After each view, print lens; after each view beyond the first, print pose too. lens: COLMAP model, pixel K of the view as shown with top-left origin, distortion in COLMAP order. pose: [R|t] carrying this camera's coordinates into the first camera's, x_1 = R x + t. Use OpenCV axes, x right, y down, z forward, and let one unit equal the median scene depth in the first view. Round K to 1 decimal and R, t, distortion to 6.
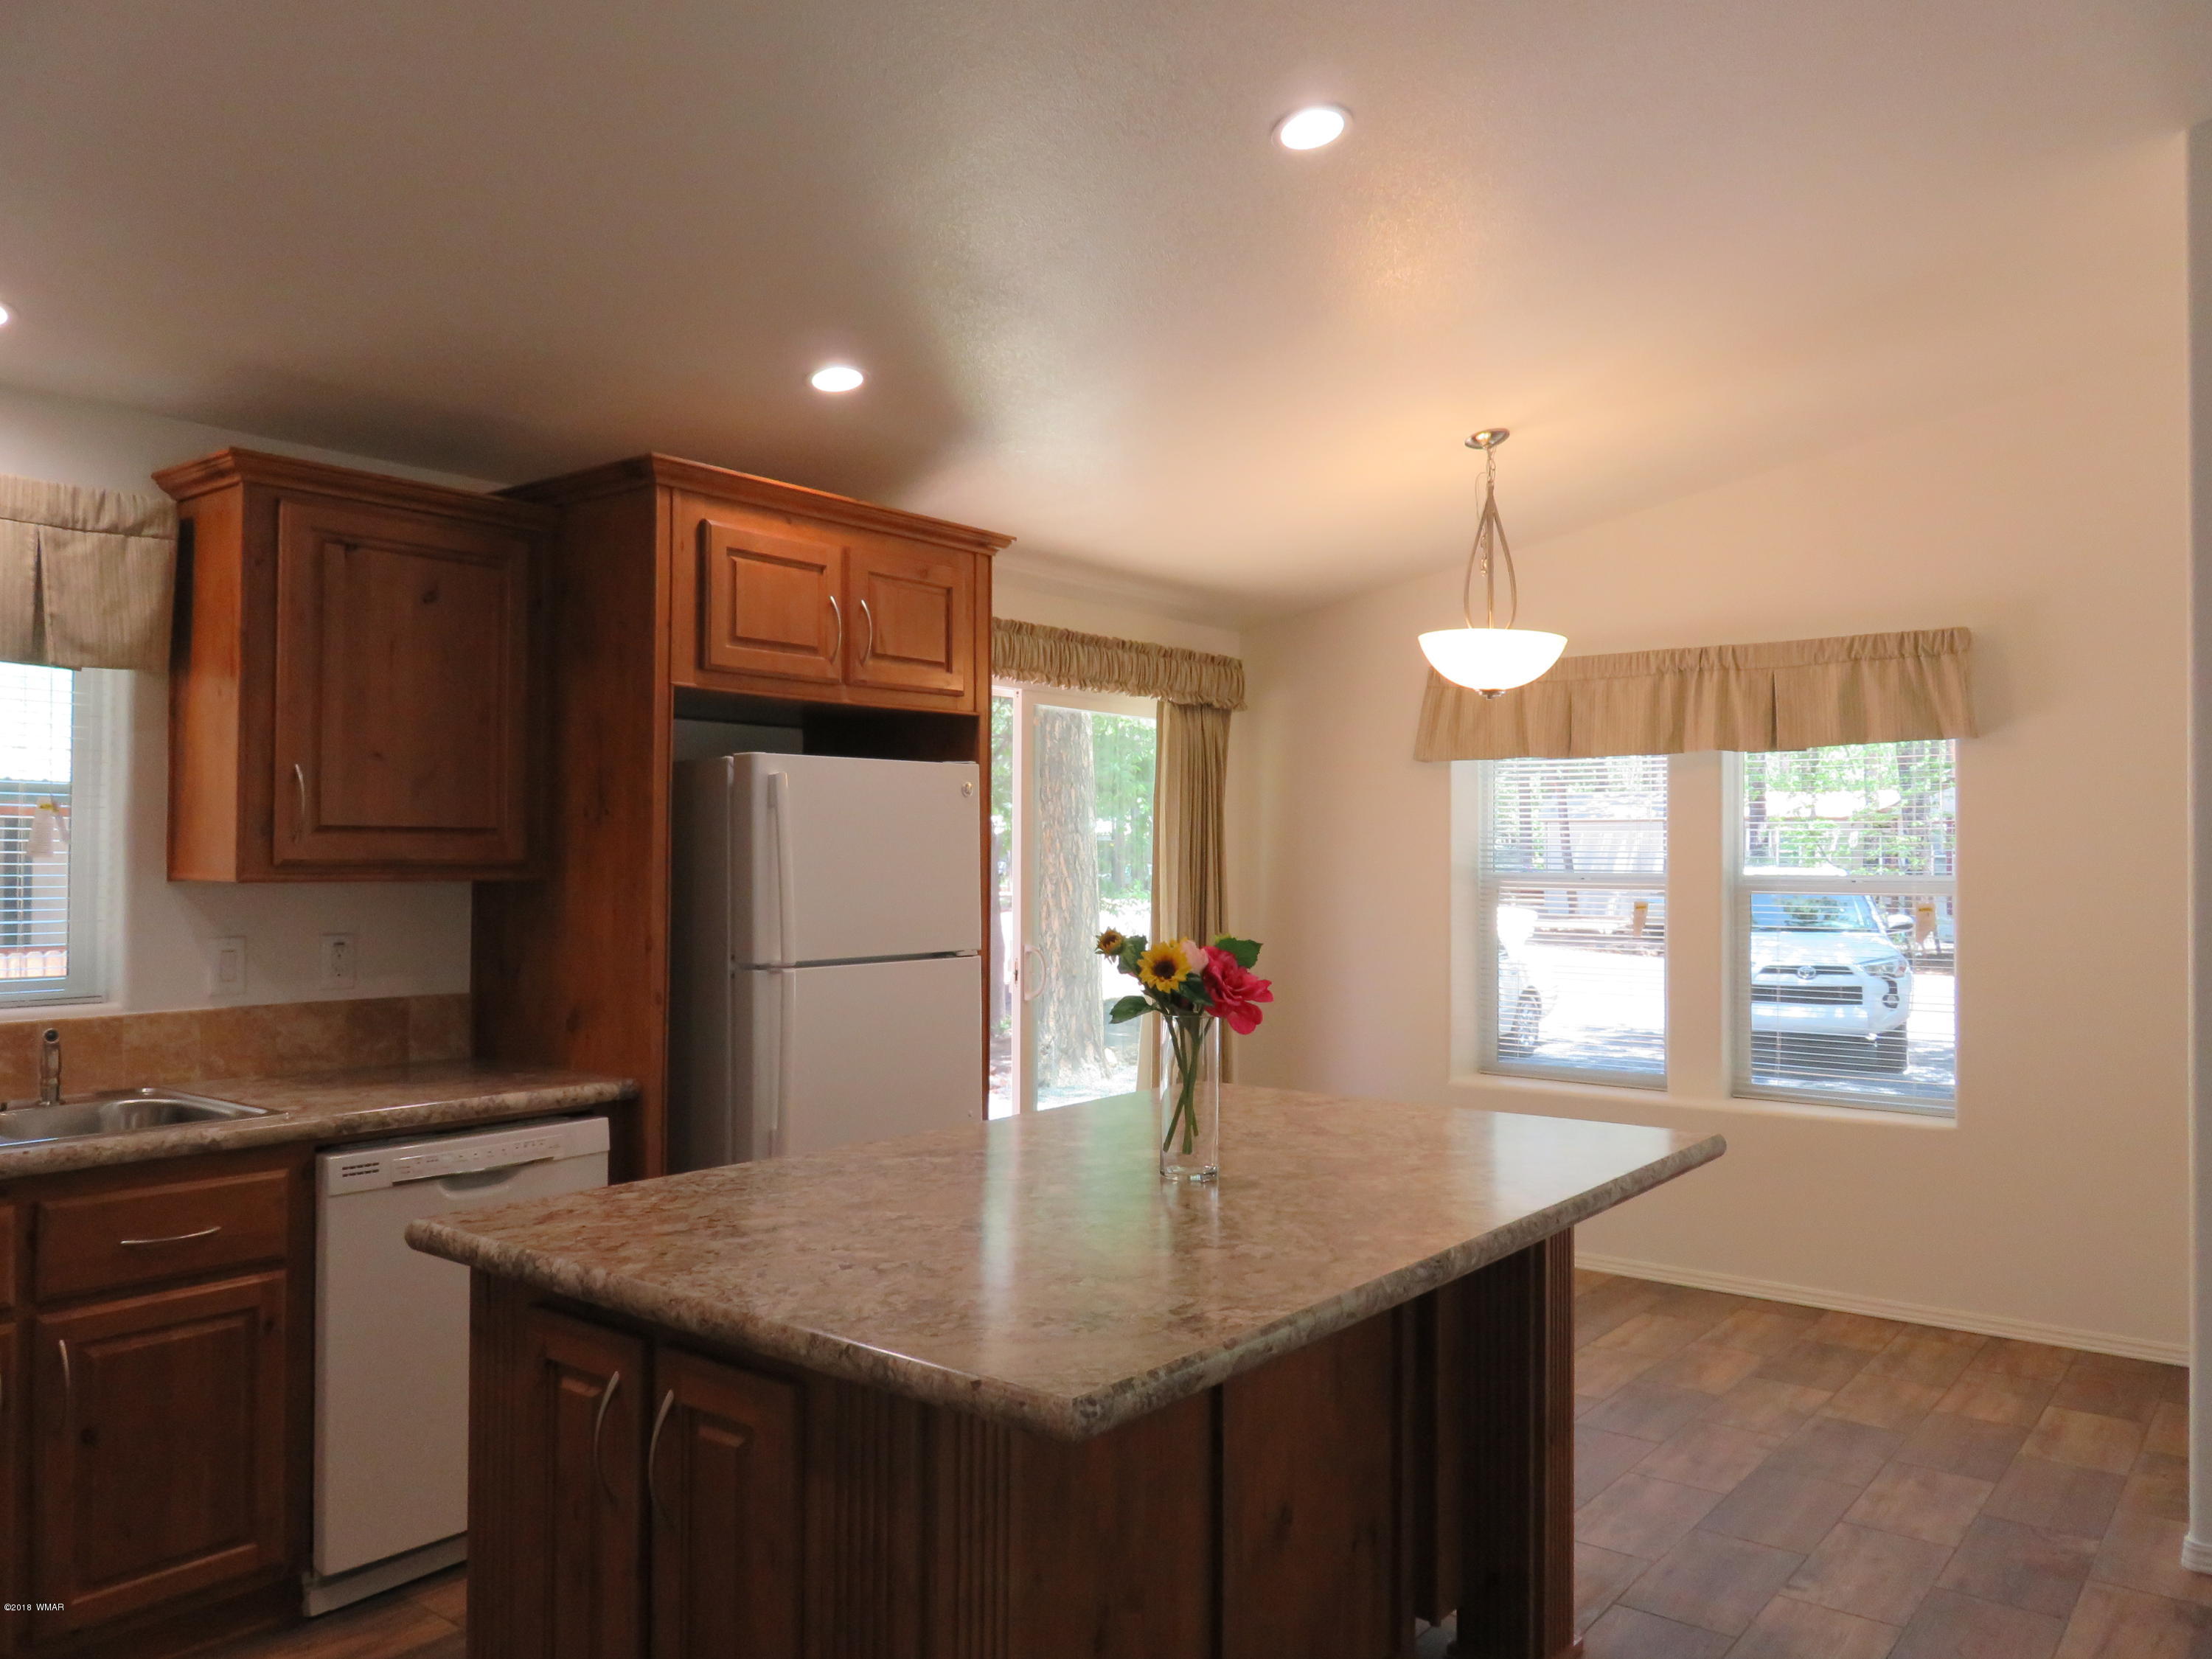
lens RADIAL K [[1642.7, 0, 1096.9], [0, 1642.7, 838.4], [0, 0, 1]] dist [-0.012303, -0.002653]
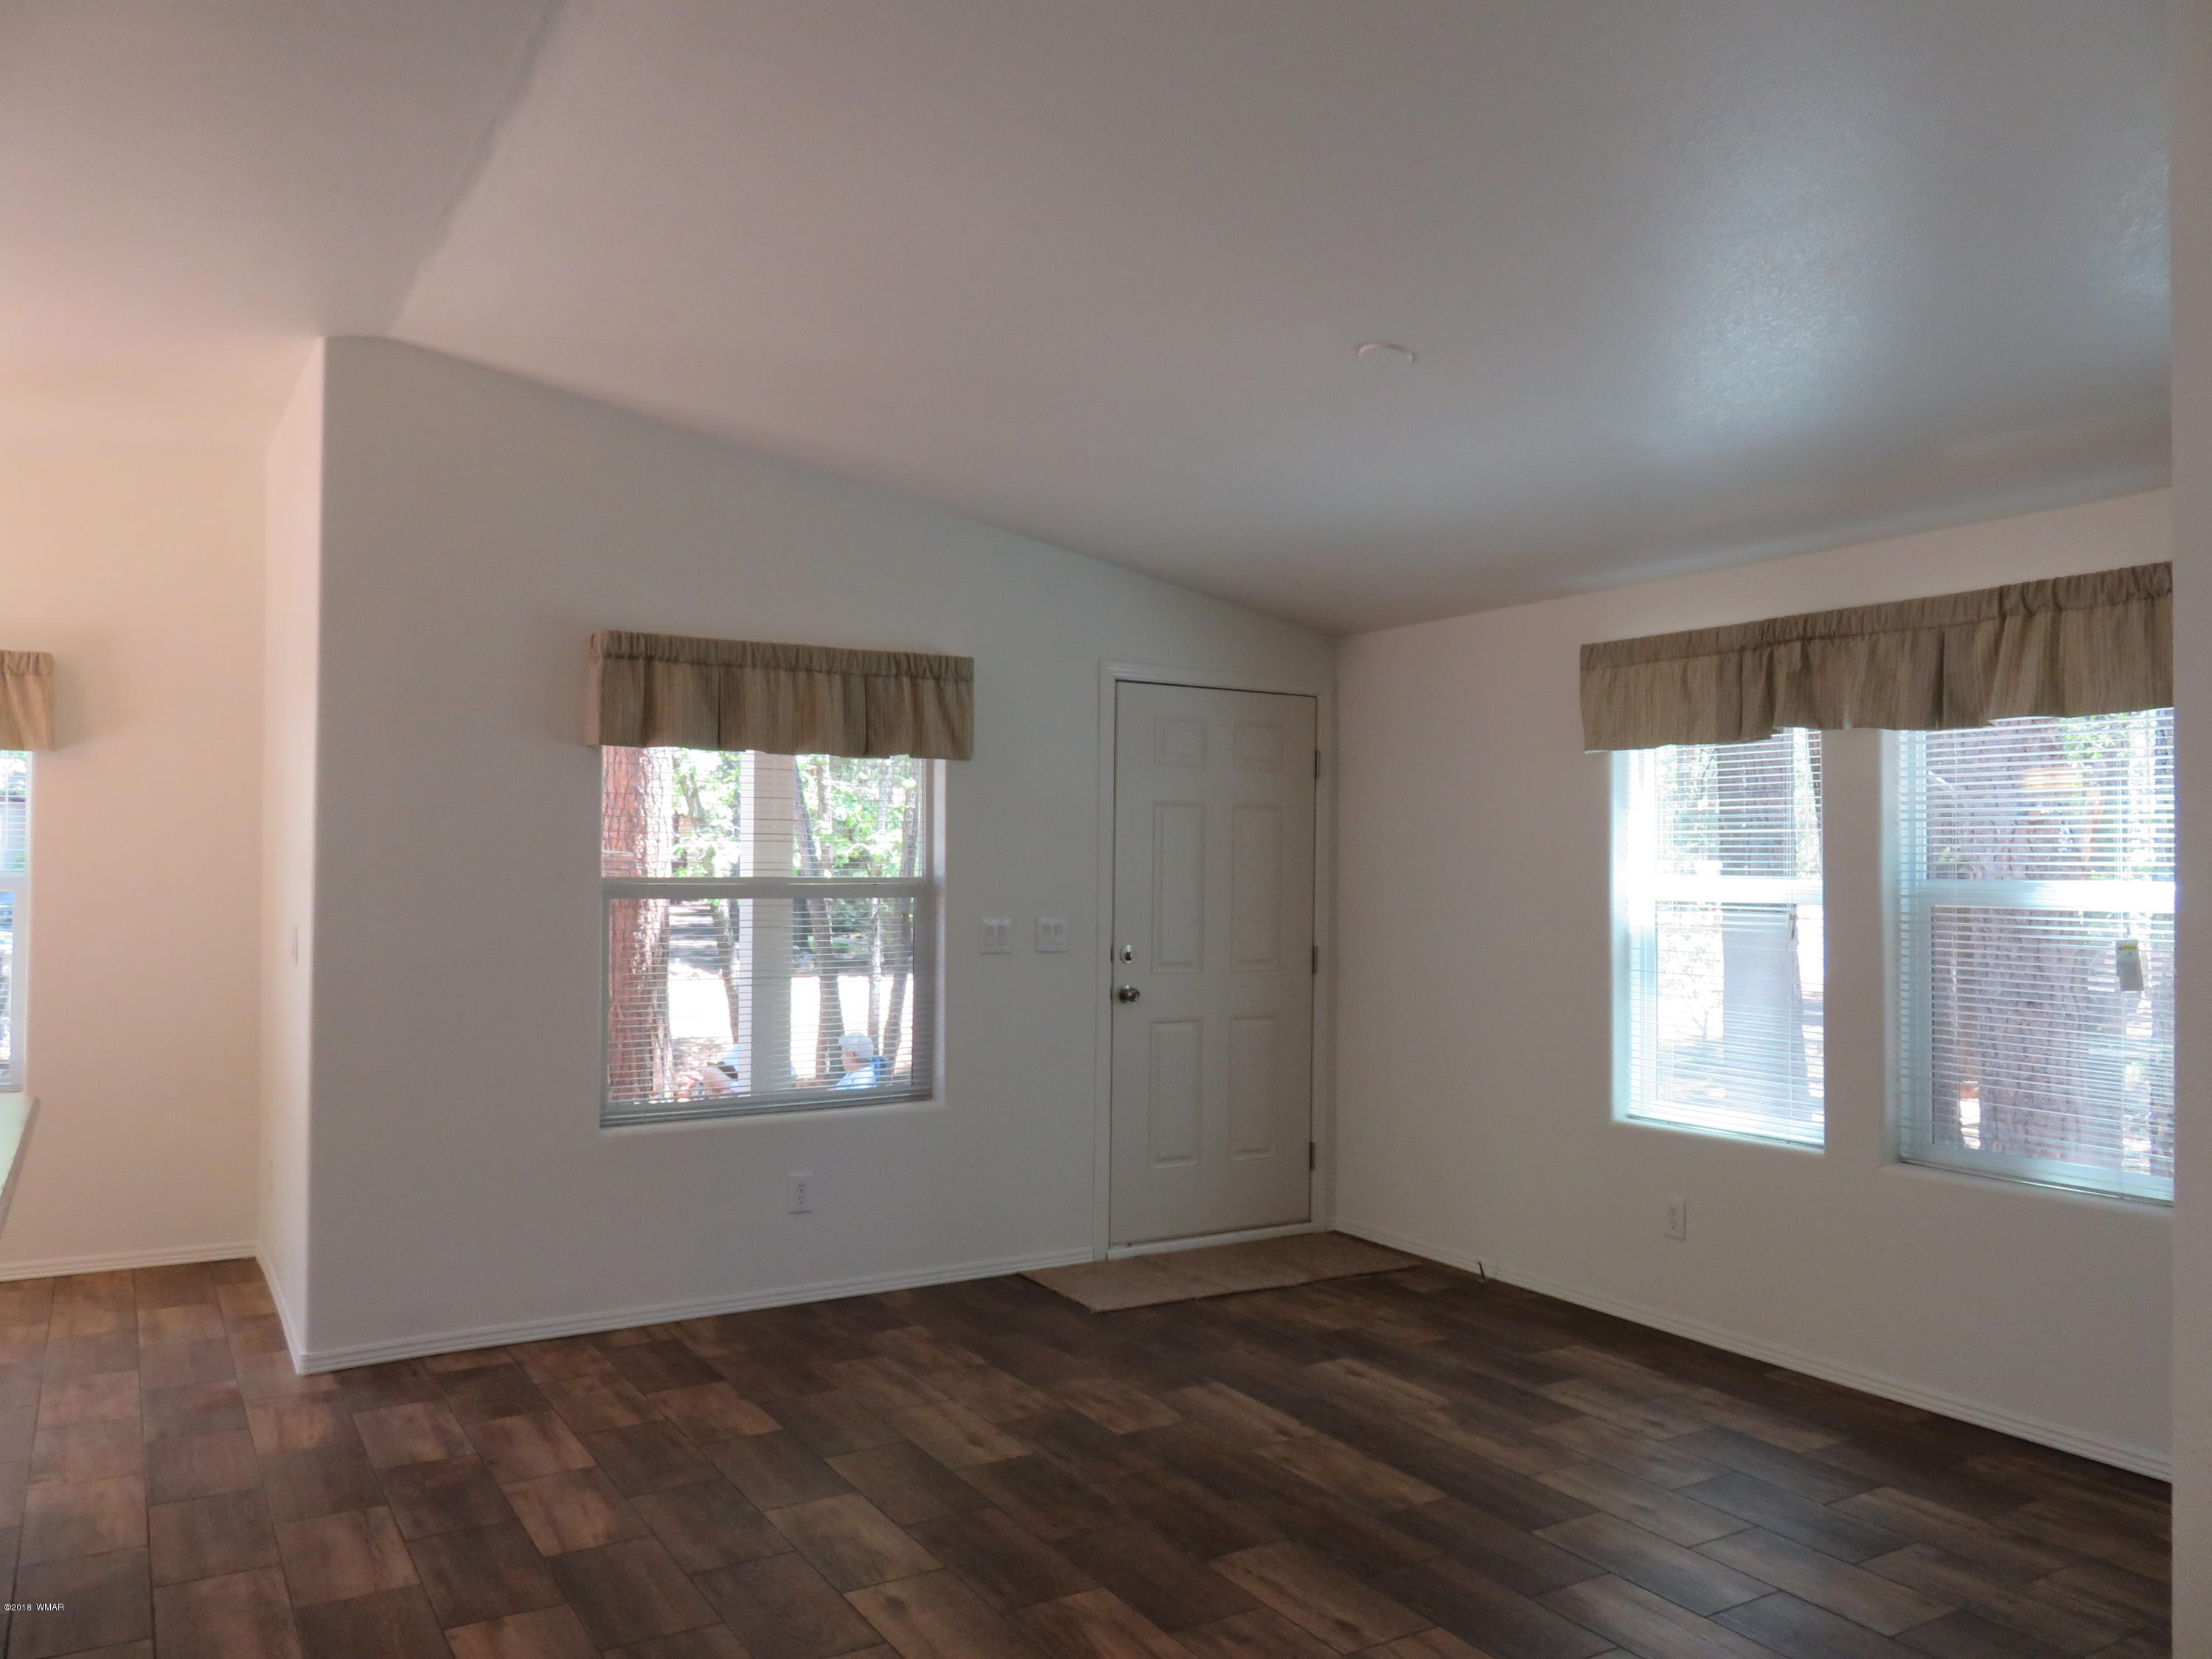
lens RADIAL K [[1640.8, 0, 1106.0], [0, 1640.8, 829.5], [0, 0, 1]] dist [-0.015665, 0.006277]
pose [[0.350769, 0.019997, 0.936248, -0.353675], [-0.021234, 0.999685, -0.013396, -0.010366], [-0.936221, -0.015182, 0.351083, -0.108149]]
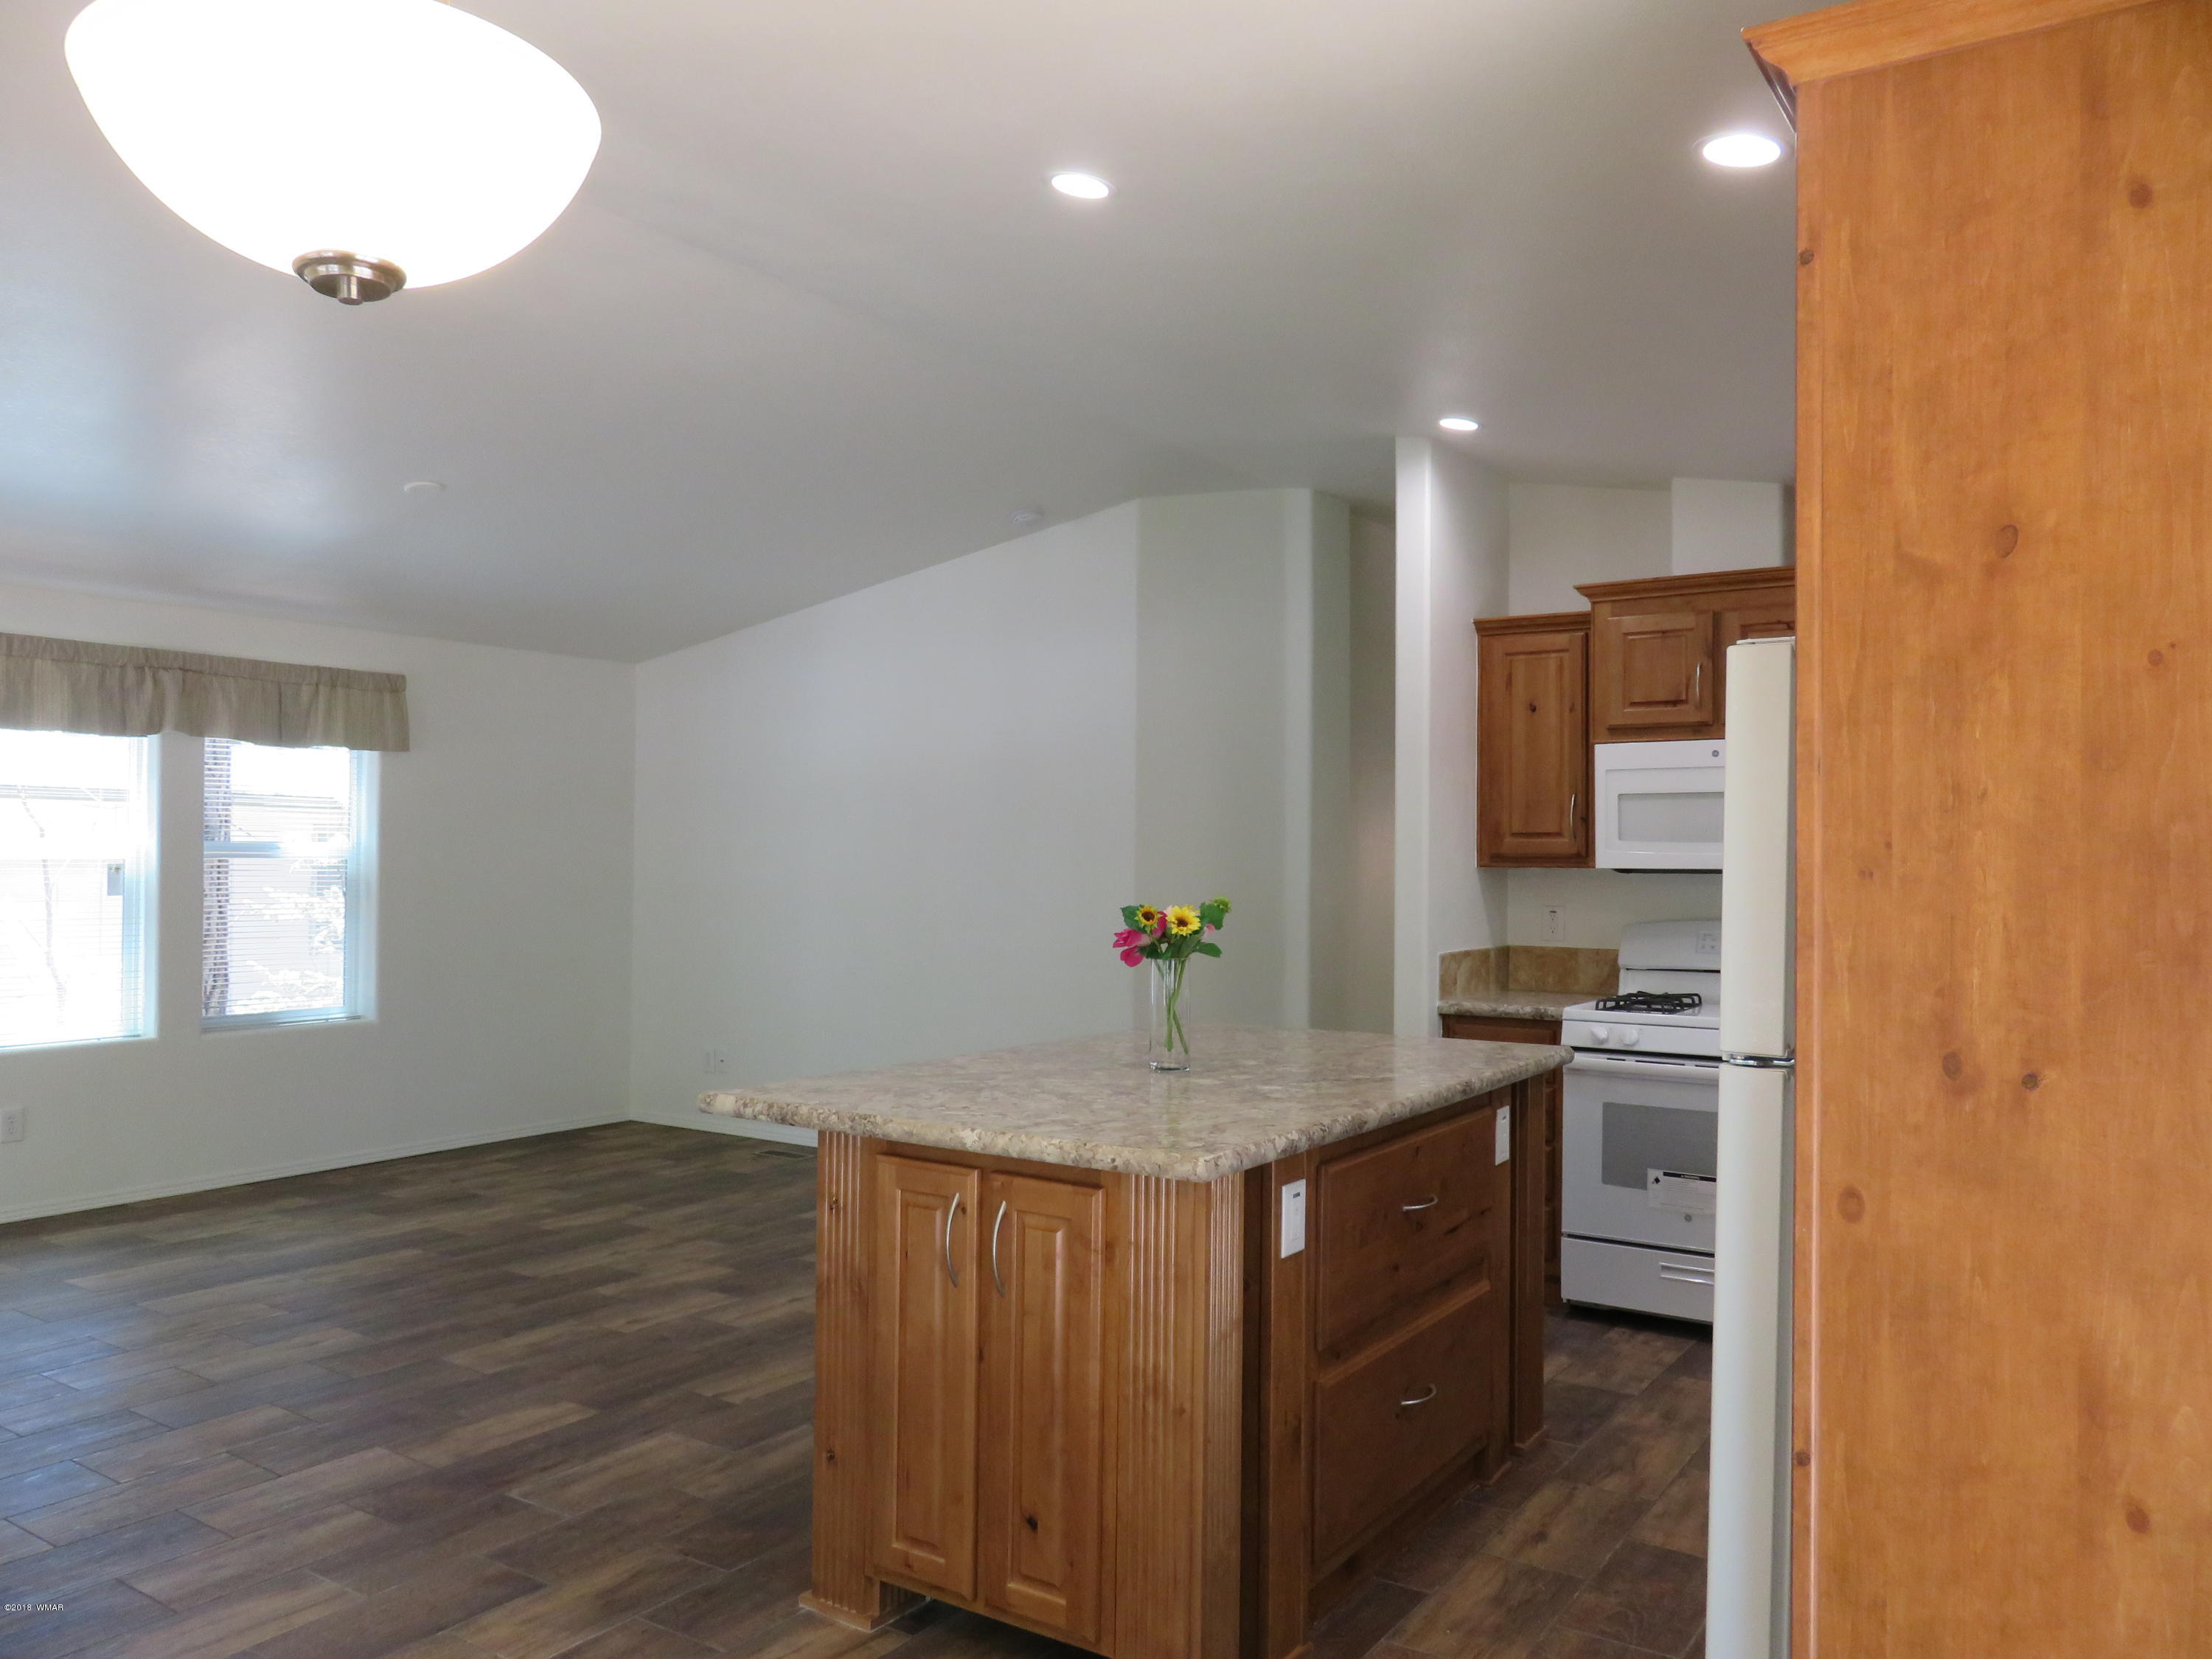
lens RADIAL K [[1640.8, 0, 1106.0], [0, 1640.8, 829.5], [0, 0, 1]] dist [-0.015665, 0.006277]
pose [[-0.996451, -0.013959, -0.083010, 0.154695], [-0.011715, 0.999554, -0.027453, 0.023276], [0.083357, -0.026383, -0.996170, 1.636870]]
